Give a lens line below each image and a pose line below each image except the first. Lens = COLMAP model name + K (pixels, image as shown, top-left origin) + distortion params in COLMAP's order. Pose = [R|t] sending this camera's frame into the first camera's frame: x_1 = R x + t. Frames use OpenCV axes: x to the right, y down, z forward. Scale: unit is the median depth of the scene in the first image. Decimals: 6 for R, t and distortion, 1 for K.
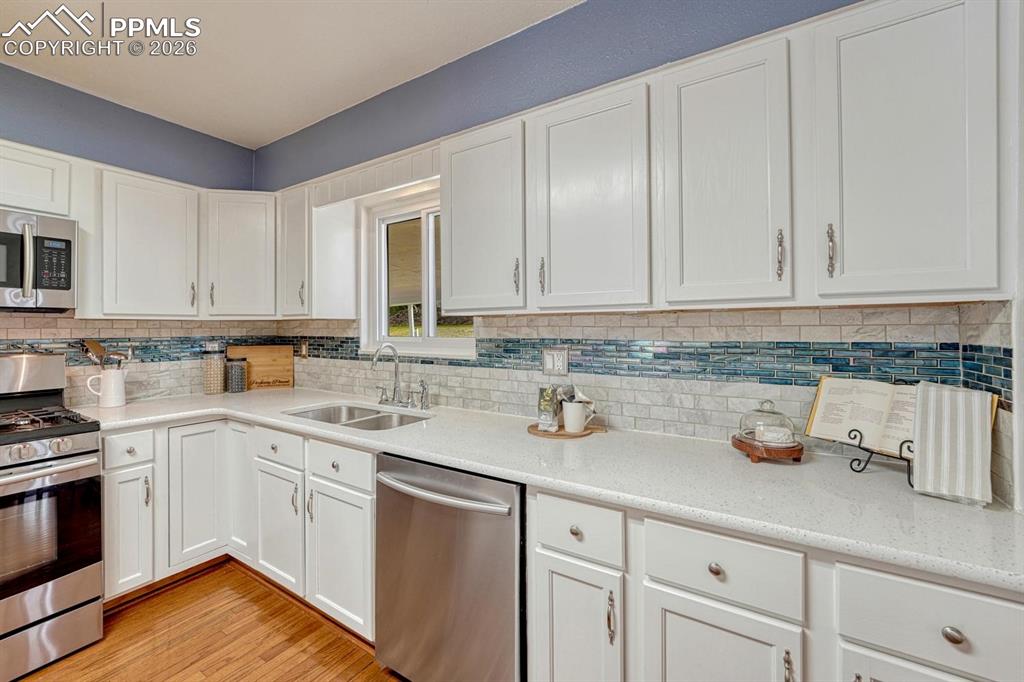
lens RADIAL K [[419.7, 0, 510.3], [0, 419.7, 326.4], [0, 0, 1]] dist [-0.000637, 0.000175]
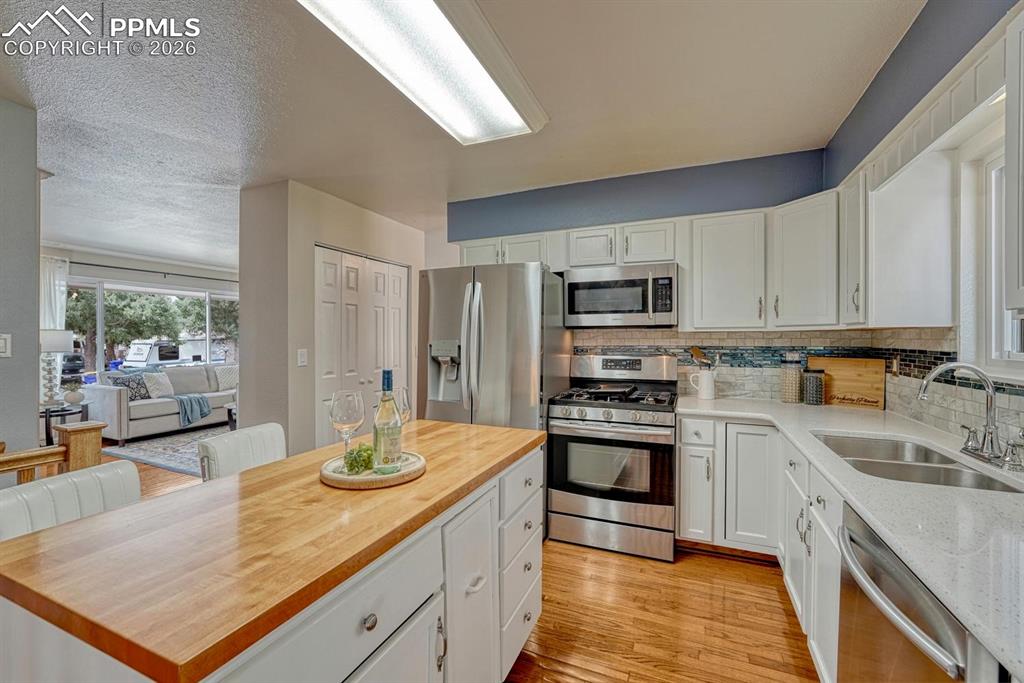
lens RADIAL K [[428.3, 0, 512.0], [0, 428.3, 341.5], [0, 0, 1]] dist [-0.000230, -0.000127]
pose [[0.176939, 0.009631, -0.984175, 0.226150], [0.004146, 0.999936, 0.010531, -0.002825], [0.984213, -0.005944, 0.176888, 0.159505]]
